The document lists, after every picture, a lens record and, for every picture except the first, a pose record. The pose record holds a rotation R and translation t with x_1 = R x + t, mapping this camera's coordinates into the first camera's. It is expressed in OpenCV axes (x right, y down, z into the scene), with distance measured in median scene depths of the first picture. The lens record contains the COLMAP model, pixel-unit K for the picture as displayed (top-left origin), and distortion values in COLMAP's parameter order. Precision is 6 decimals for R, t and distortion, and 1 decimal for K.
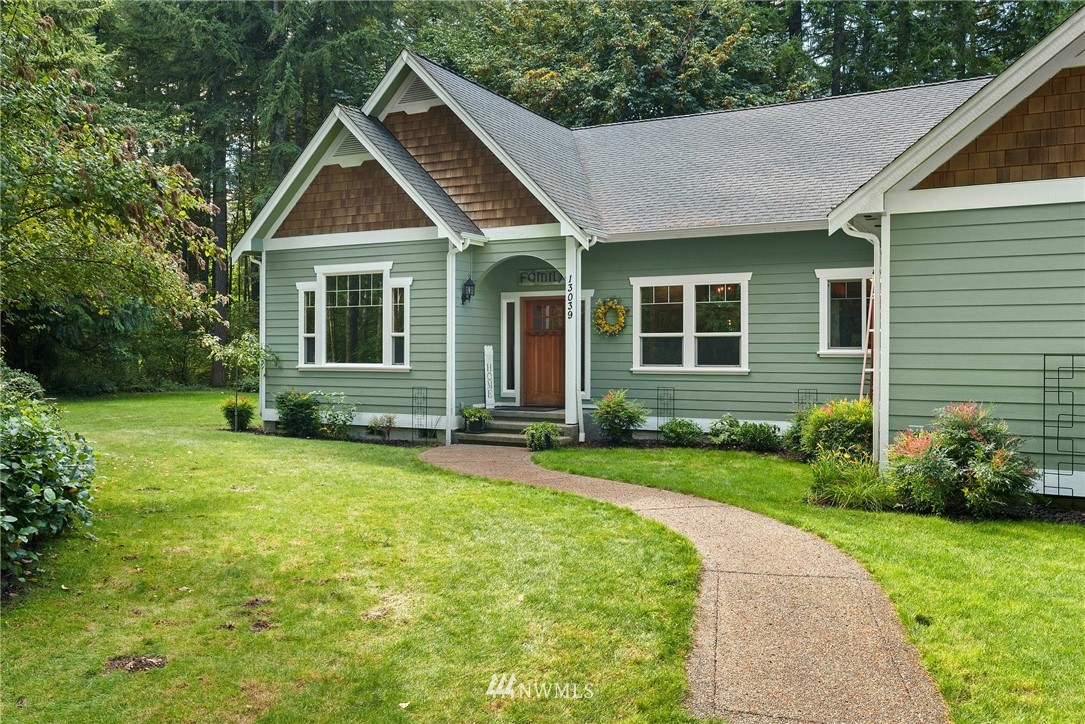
lens RADIAL K [[897.8, 0, 543.3], [0, 897.8, 354.2], [0, 0, 1]] dist [0.002812, -0.003731]
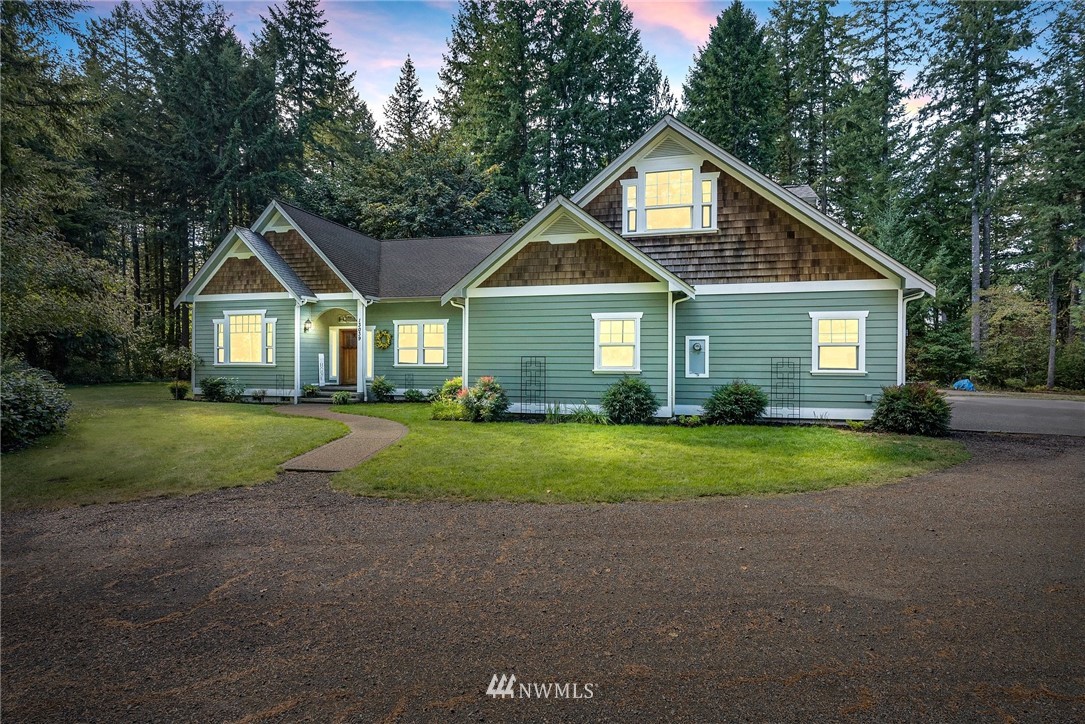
lens RADIAL K [[531.6, 0, 542.5], [0, 531.6, 362.0], [0, 0, 1]] dist [-0.000867, 0.000131]
pose [[0.974693, 0.000589, 0.223548, 0.154014], [-0.000805, 0.999999, 0.000873, 0.007426], [-0.223548, -0.001031, 0.974692, -0.239451]]
